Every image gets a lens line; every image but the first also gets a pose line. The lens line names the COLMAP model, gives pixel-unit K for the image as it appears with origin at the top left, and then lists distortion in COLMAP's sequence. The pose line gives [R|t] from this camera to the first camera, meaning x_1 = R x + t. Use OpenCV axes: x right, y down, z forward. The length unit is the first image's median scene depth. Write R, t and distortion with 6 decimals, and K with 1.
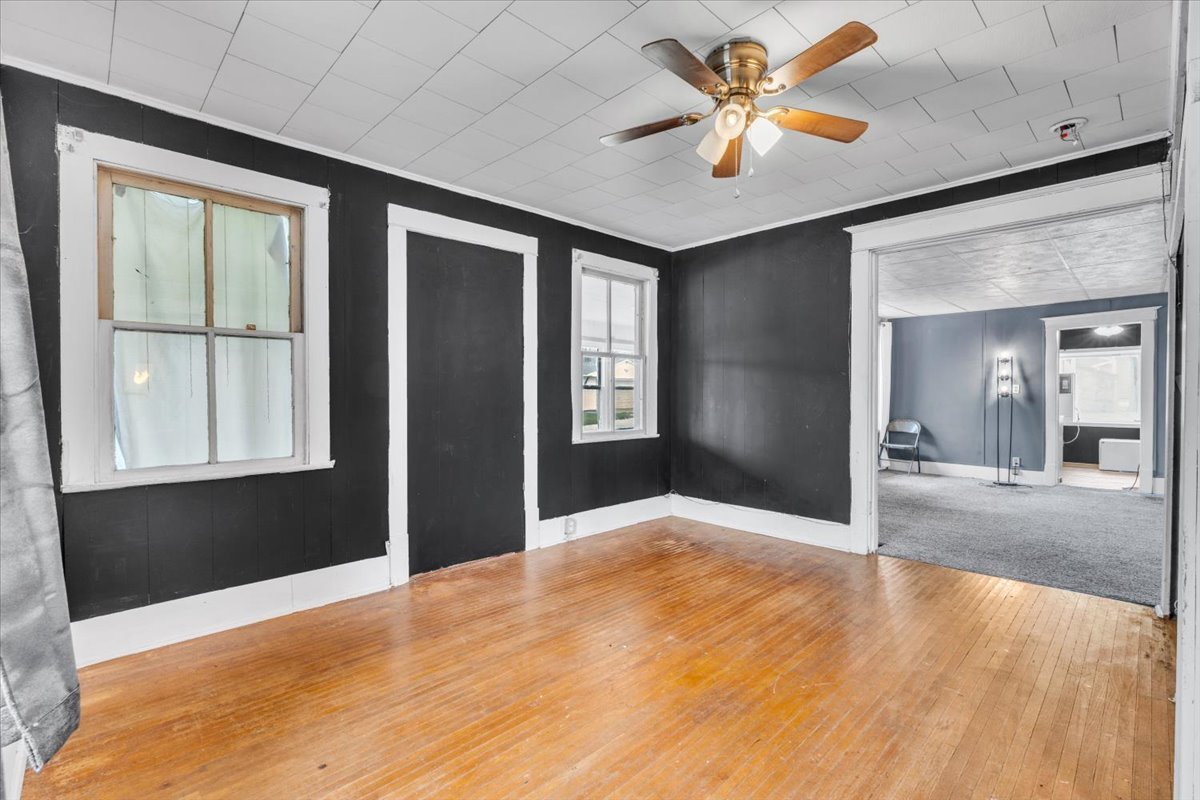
lens RADIAL K [[537.2, 0, 603.0], [0, 537.2, 401.4], [0, 0, 1]] dist [-0.002103, 0.000288]
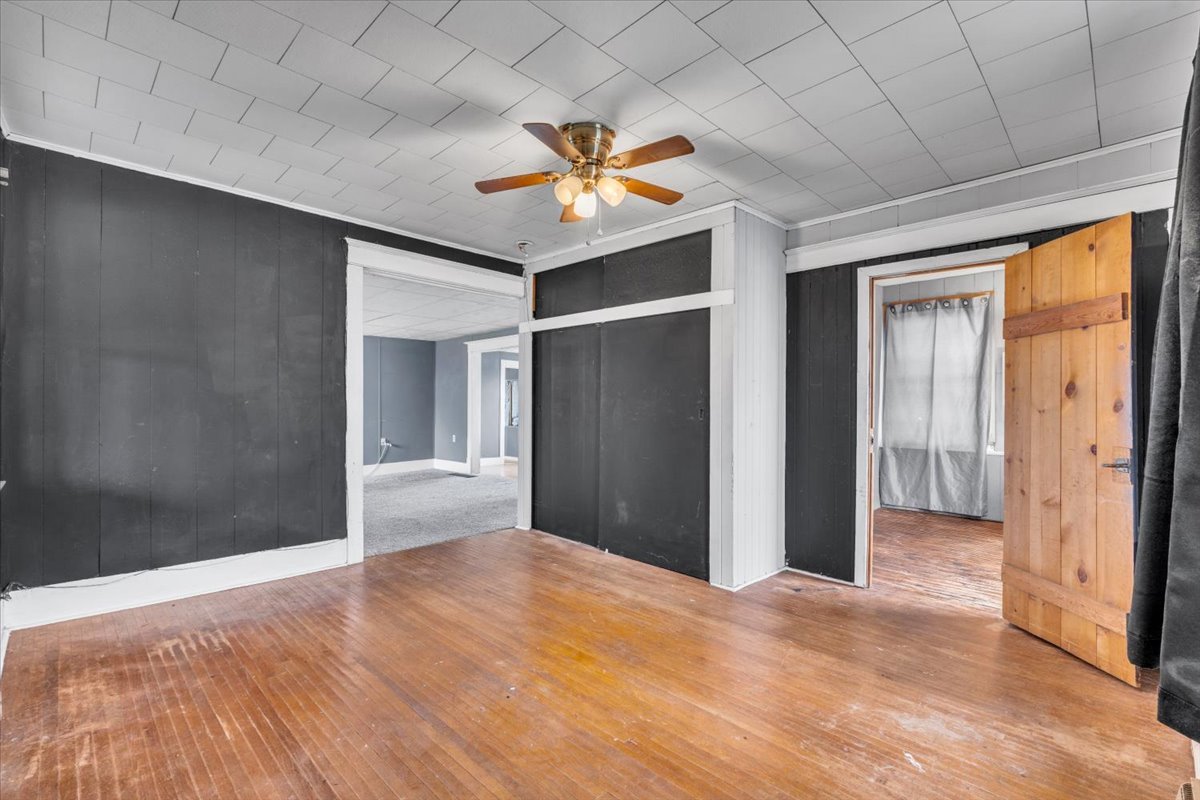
lens RADIAL K [[537.2, 0, 598.2], [0, 537.2, 407.0], [0, 0, 1]] dist [-0.002103, 0.000288]
pose [[-0.019469, 0.005294, 0.999796, -0.572511], [0.013051, 0.999902, -0.005041, 0.000098], [-0.999725, 0.012951, -0.019536, 0.588417]]
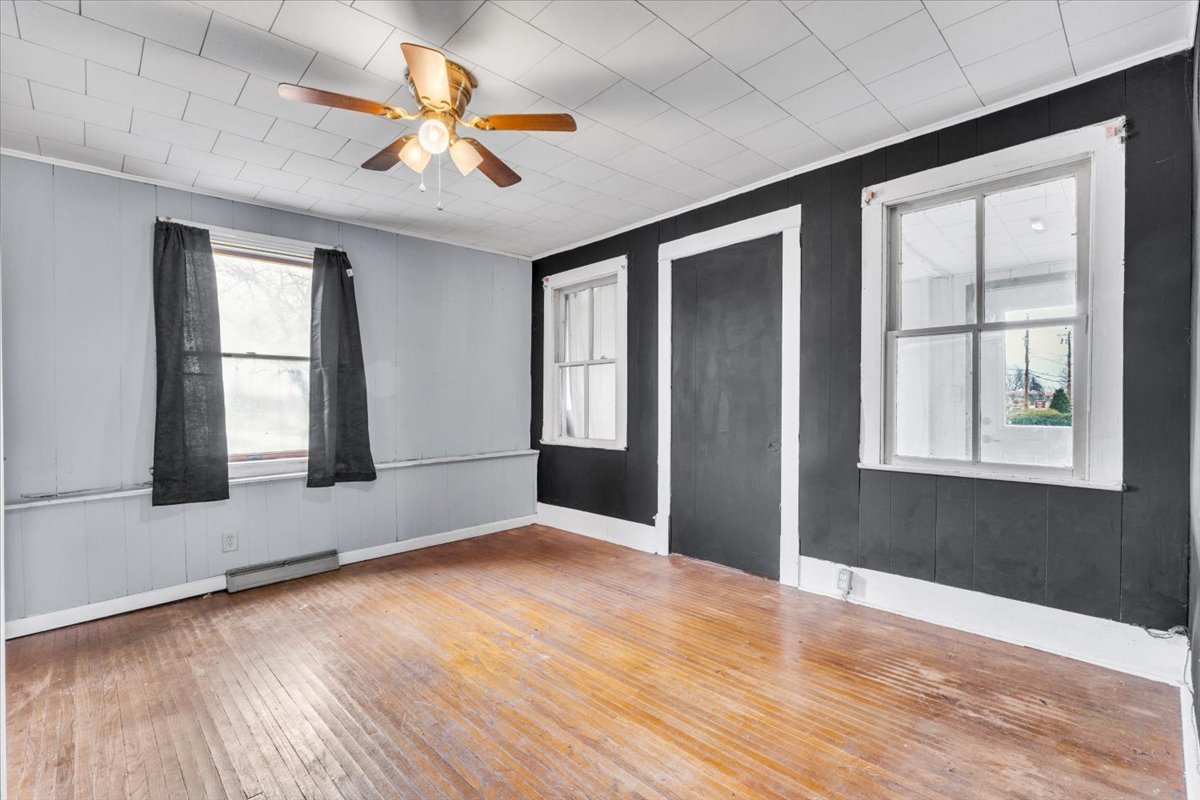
lens RADIAL K [[537.2, 0, 602.0], [0, 537.2, 400.6], [0, 0, 1]] dist [-0.002103, 0.000288]
pose [[0.001249, 0.003703, -0.999992, 0.746292], [-0.006219, 0.999974, 0.003695, -0.010650], [0.999980, 0.006215, 0.001272, 0.765229]]
